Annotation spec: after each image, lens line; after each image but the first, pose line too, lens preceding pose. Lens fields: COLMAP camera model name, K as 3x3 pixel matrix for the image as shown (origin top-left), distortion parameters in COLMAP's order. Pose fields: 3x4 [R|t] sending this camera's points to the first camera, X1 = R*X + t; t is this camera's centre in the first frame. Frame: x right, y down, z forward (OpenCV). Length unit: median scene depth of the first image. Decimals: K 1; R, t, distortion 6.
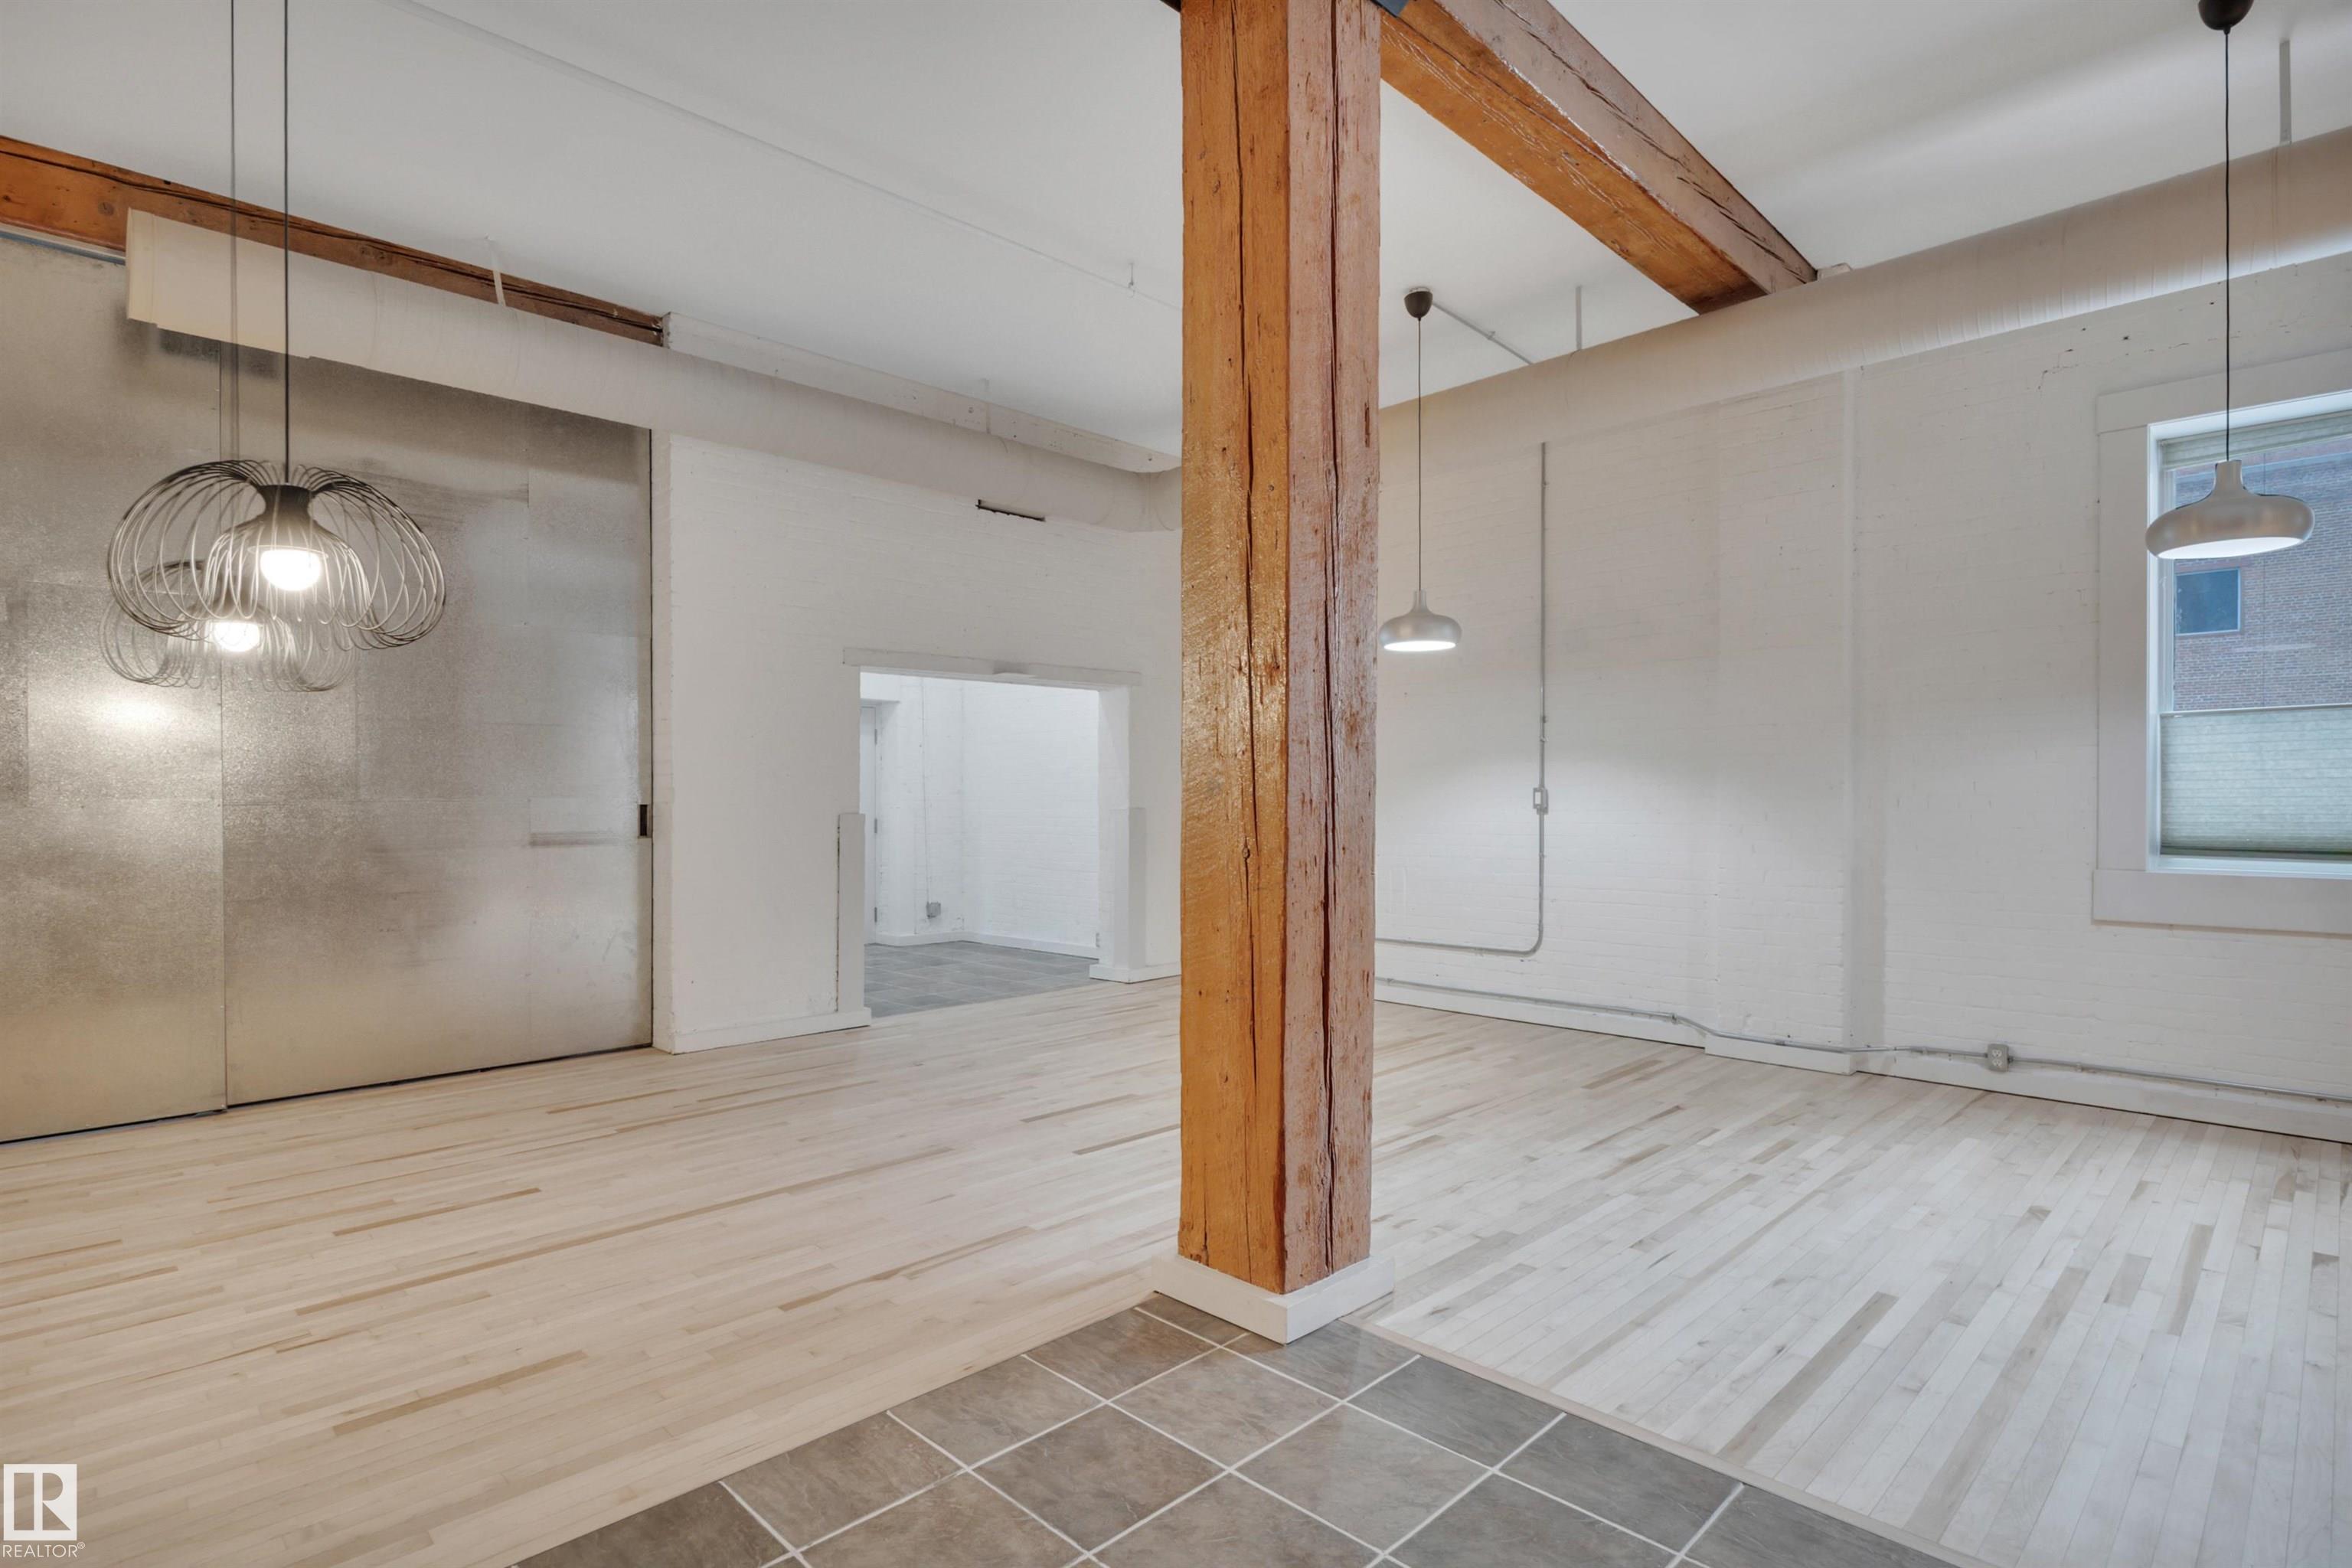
lens RADIAL K [[1163.8, 0, 1168.1], [0, 1163.8, 815.9], [0, 0, 1]] dist [-0.006428, -0.001098]
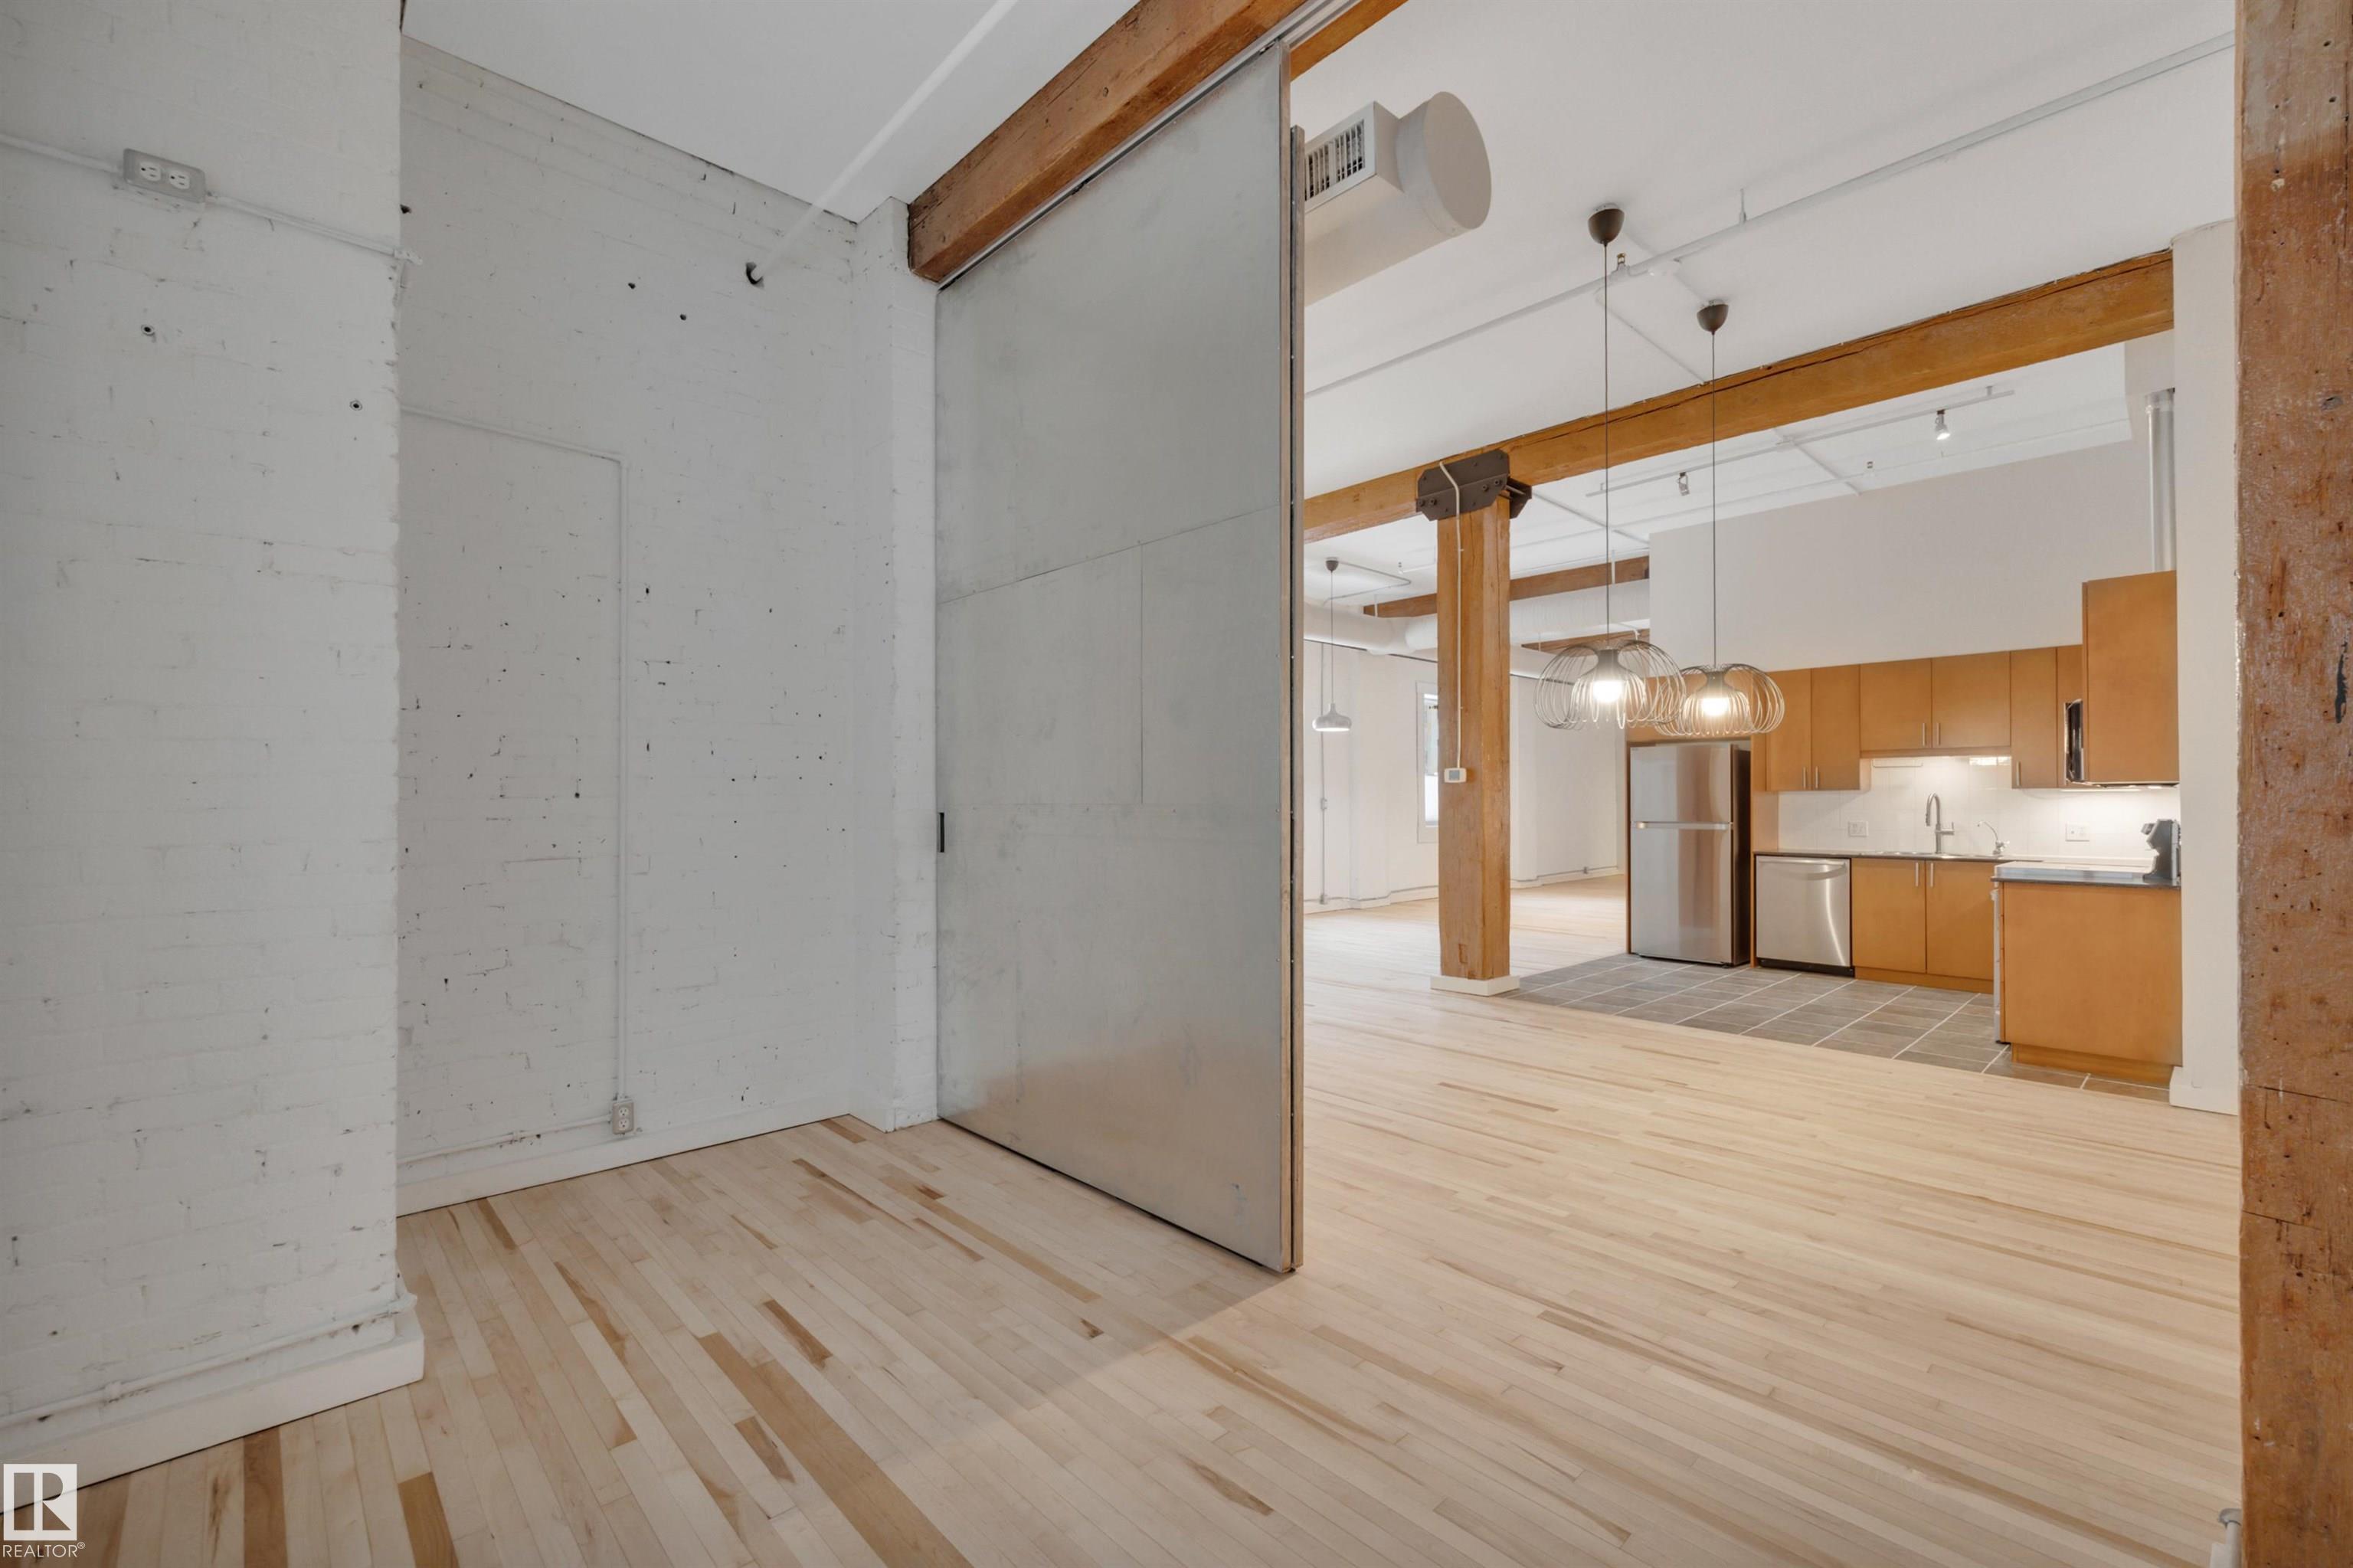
lens RADIAL K [[994.9, 0, 1176.0], [0, 994.9, 797.6], [0, 0, 1]] dist [0.012579, -0.003151]
pose [[0.018177, 0.007476, 0.999807, -1.321576], [0.016935, 0.999826, -0.007784, -0.016646], [-0.999691, 0.017074, 0.018047, 0.970069]]
